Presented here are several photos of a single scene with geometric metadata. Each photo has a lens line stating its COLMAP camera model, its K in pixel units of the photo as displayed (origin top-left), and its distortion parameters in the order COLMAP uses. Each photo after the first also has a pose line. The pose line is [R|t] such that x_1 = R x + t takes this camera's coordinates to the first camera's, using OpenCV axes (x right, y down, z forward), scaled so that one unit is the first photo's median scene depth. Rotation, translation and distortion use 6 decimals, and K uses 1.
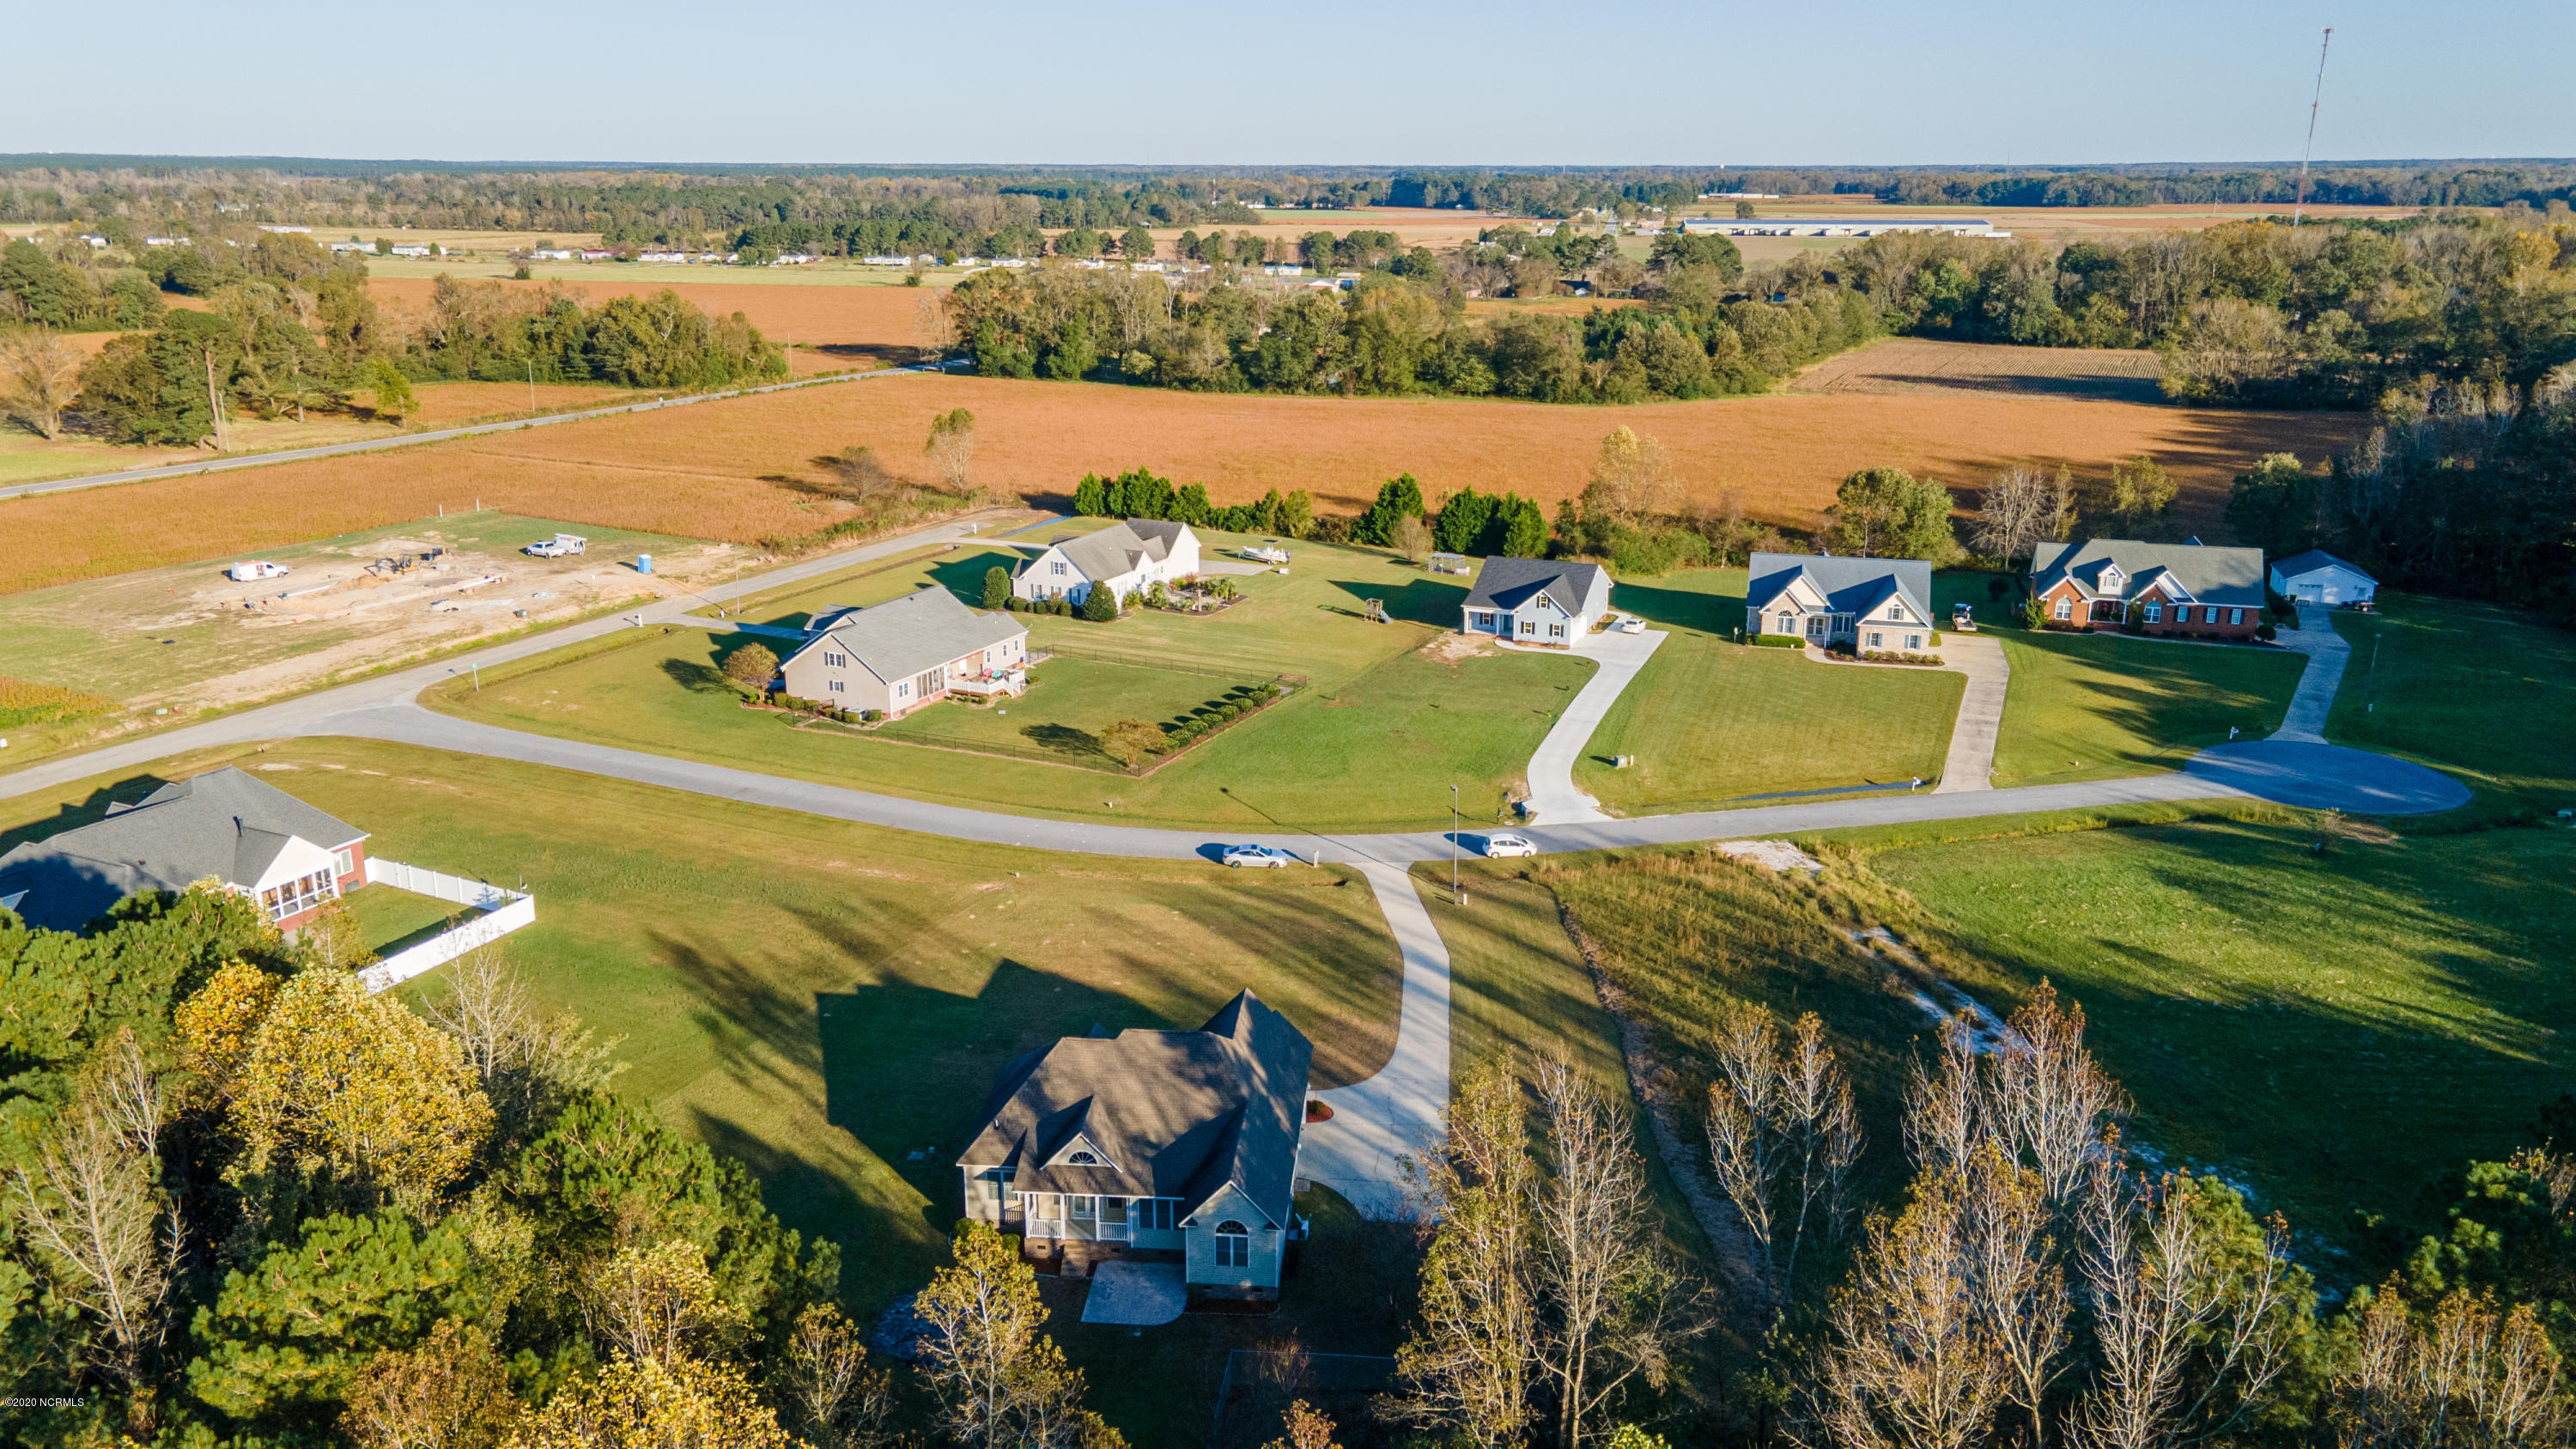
lens RADIAL K [[1870.1, 0, 1290.5], [0, 1870.1, 710.2], [0, 0, 1]] dist [0.043225, 0.007332]
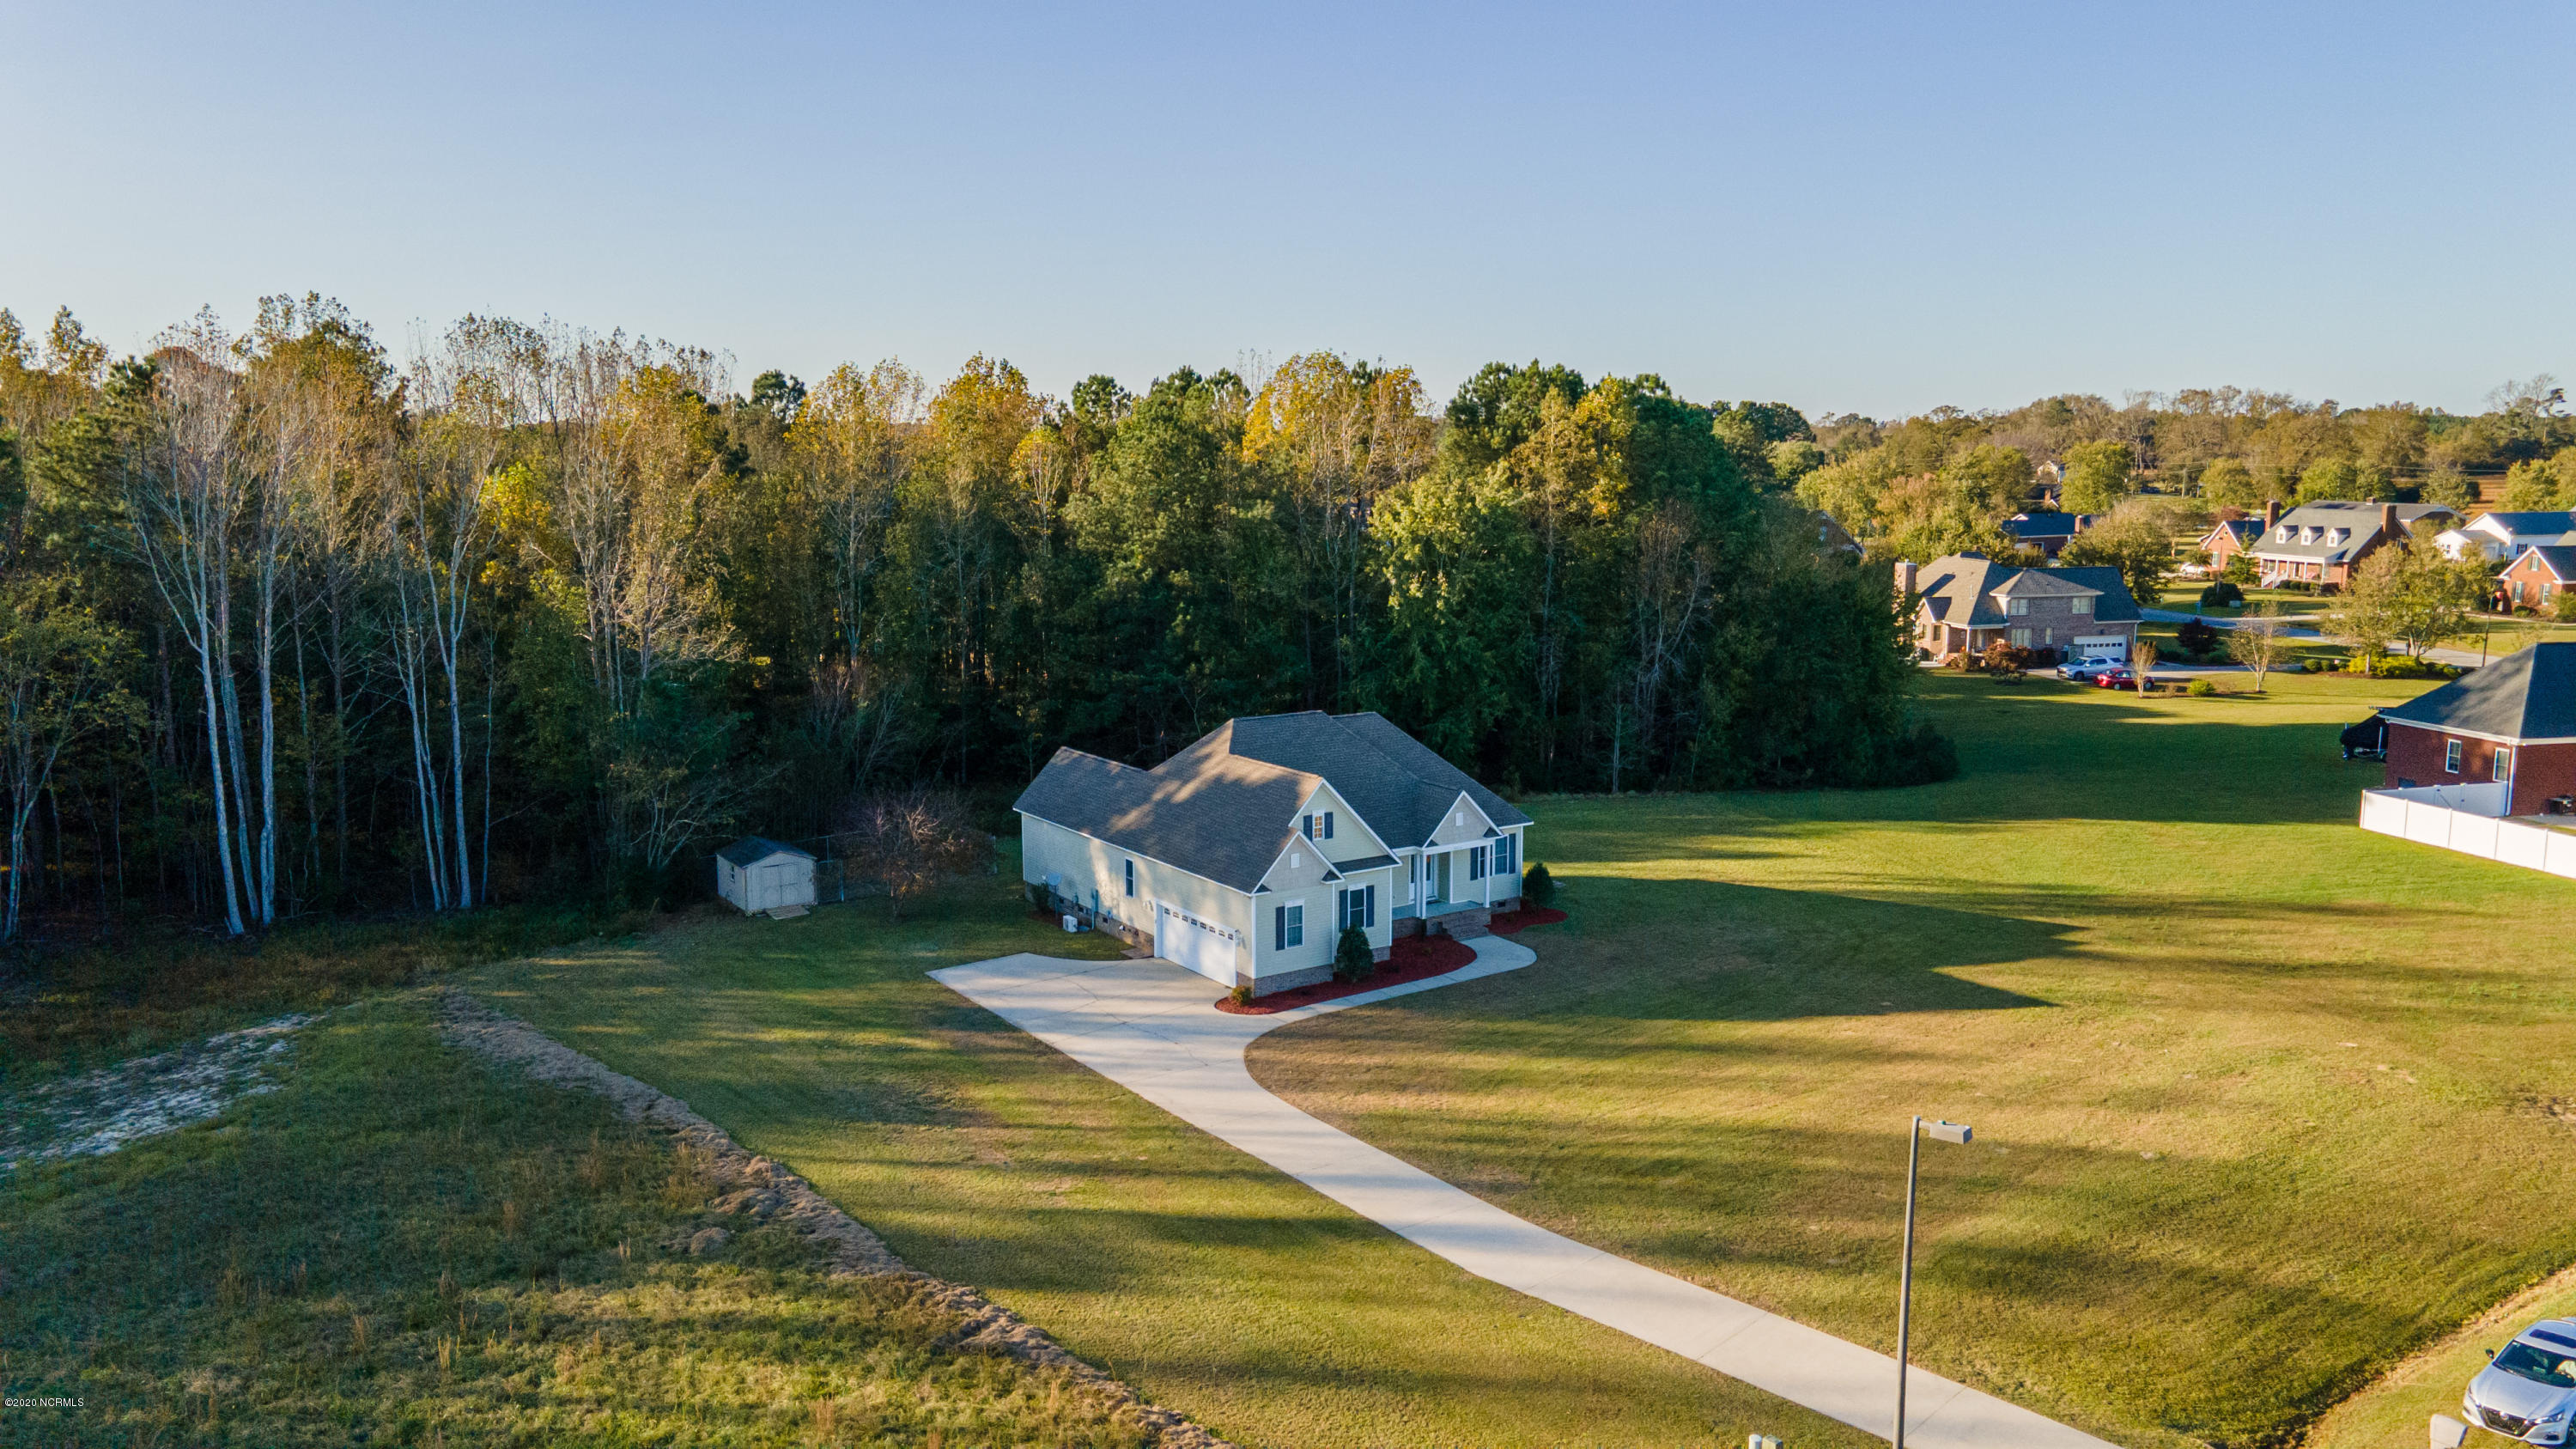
lens RADIAL K [[1870.1, 0, 1290.5], [0, 1870.1, 710.2], [0, 0, 1]] dist [0.043225, 0.007332]
pose [[-0.773632, 0.091173, -0.627041, 0.277701], [-0.176174, 0.919624, 0.351076, -0.072488], [0.608651, 0.382072, -0.695388, 1.014585]]
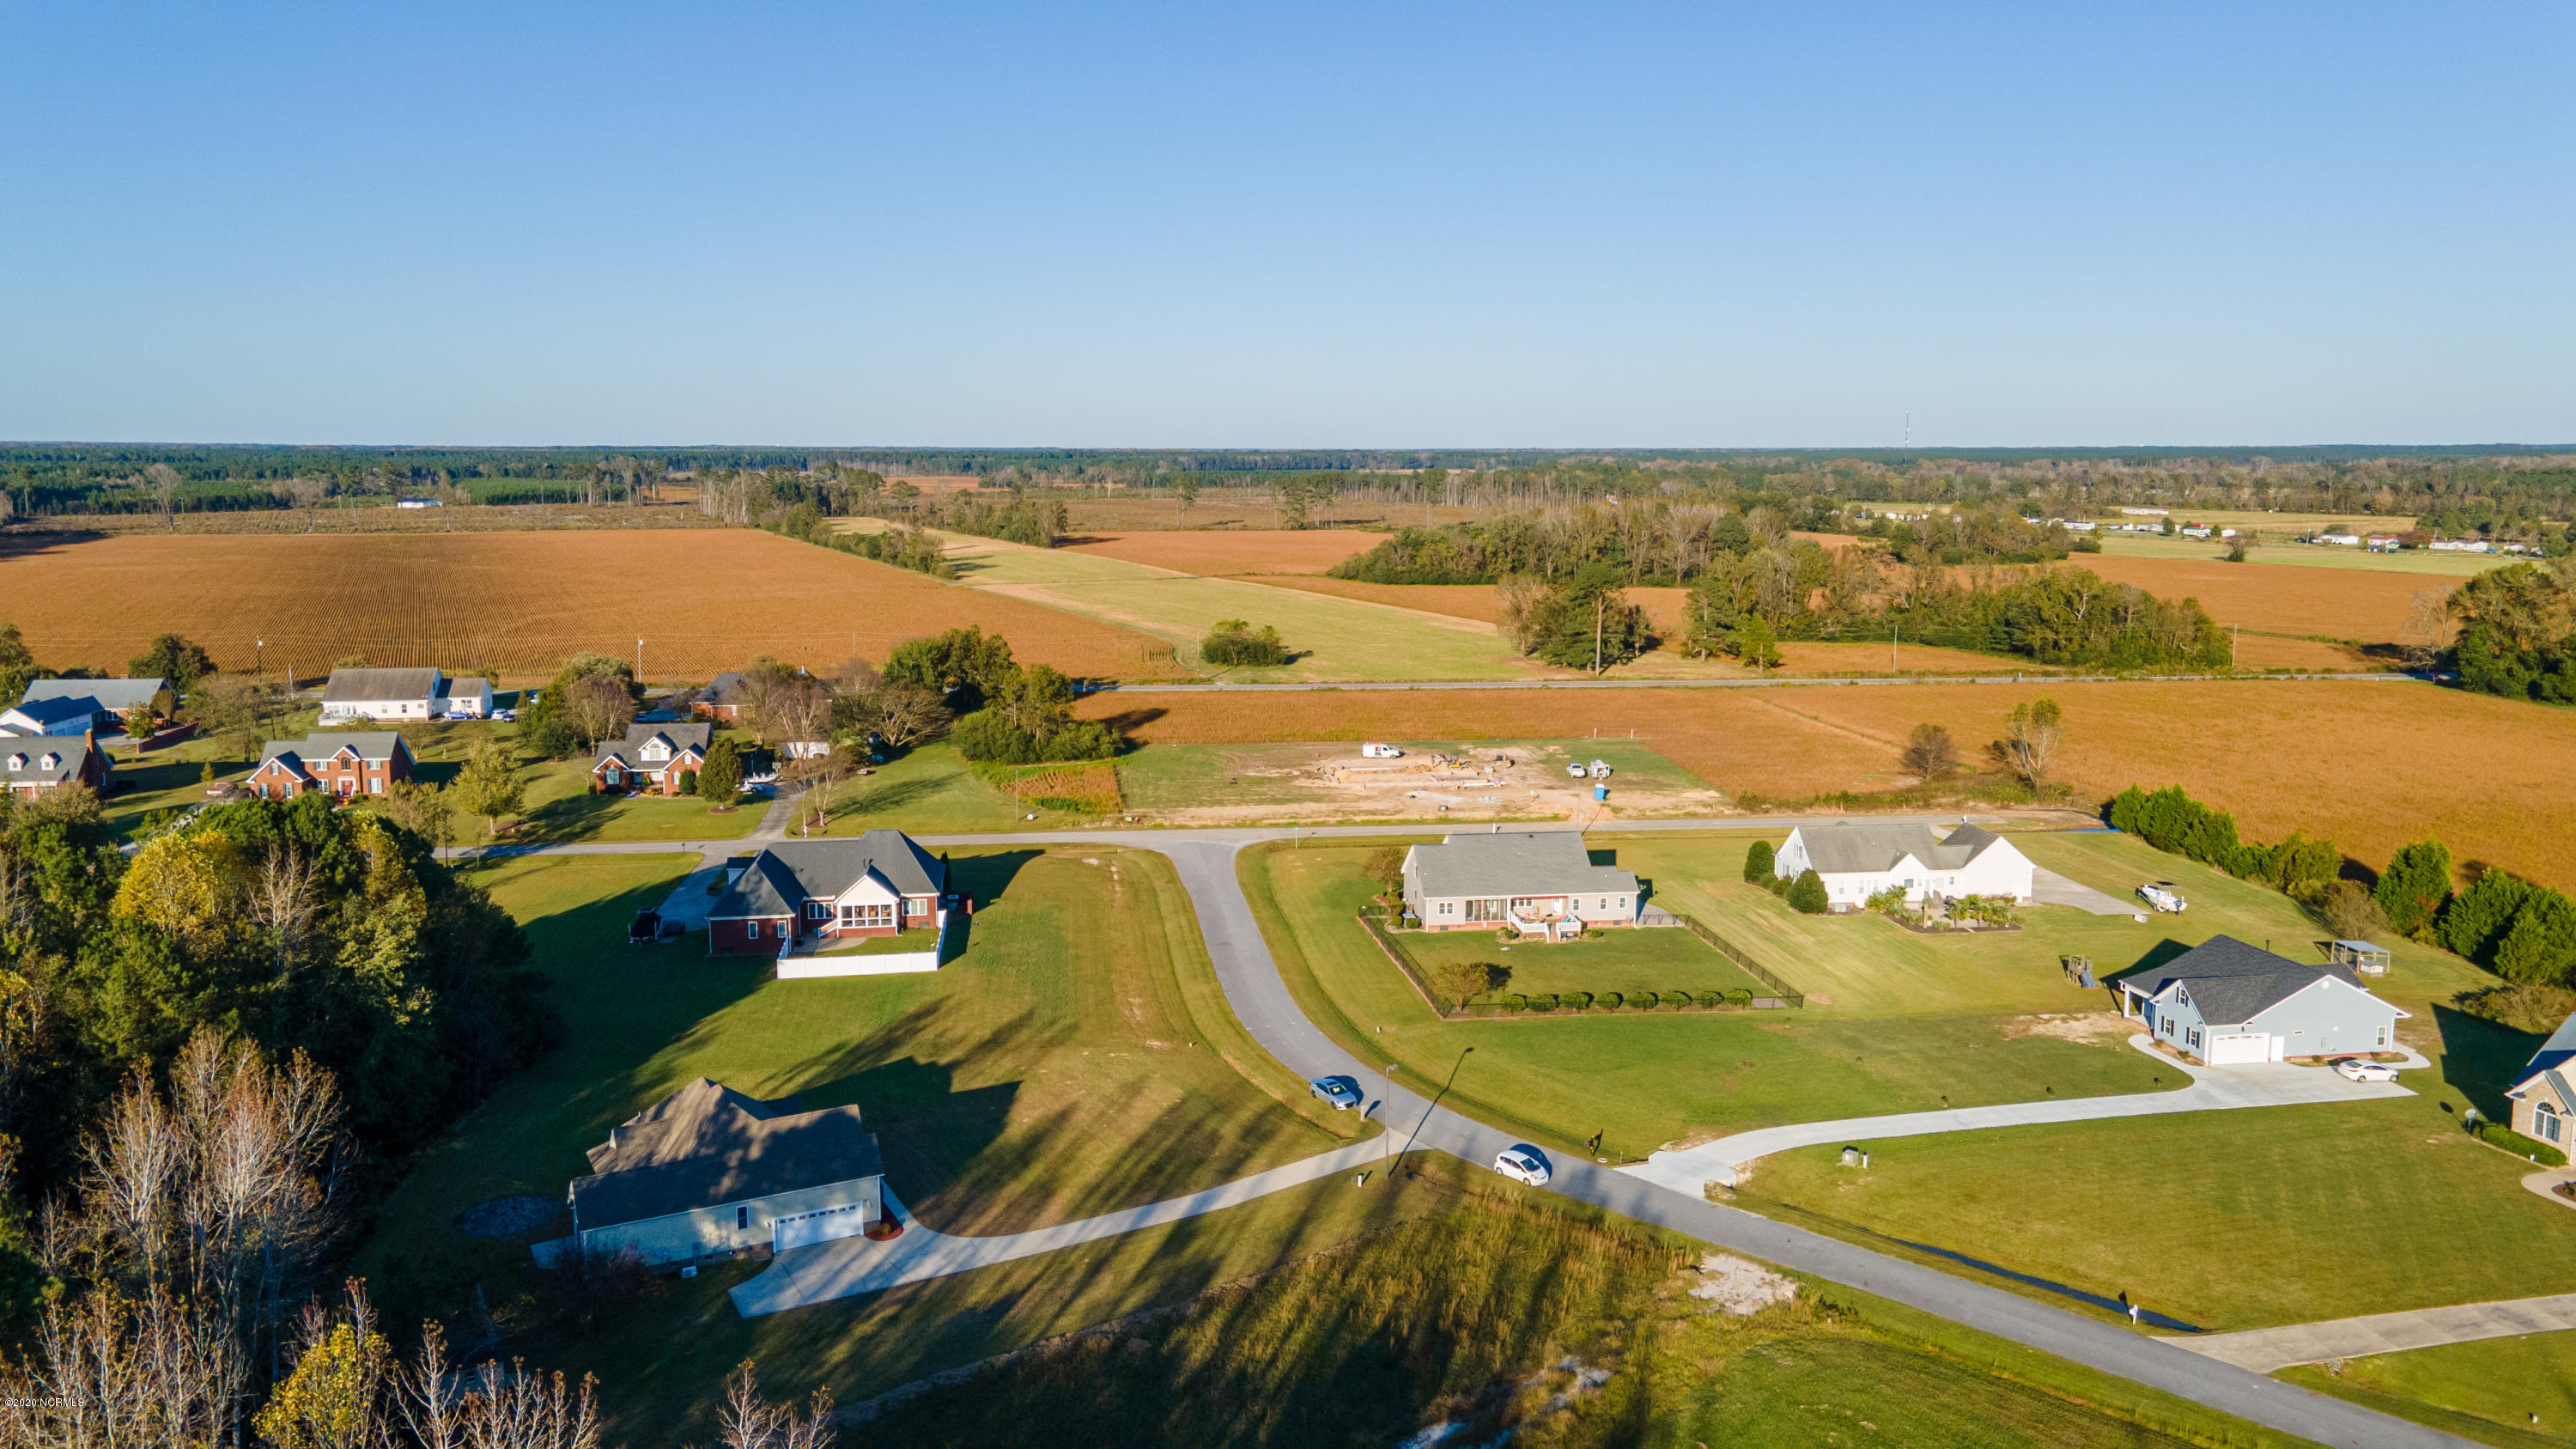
lens RADIAL K [[1870.1, 0, 1290.5], [0, 1870.1, 710.2], [0, 0, 1]] dist [0.043225, 0.007332]
pose [[0.552932, 0.116794, -0.825000, 0.774199], [-0.233821, 0.972092, -0.019094, -0.099366], [0.799746, 0.203460, 0.564809, 0.343664]]
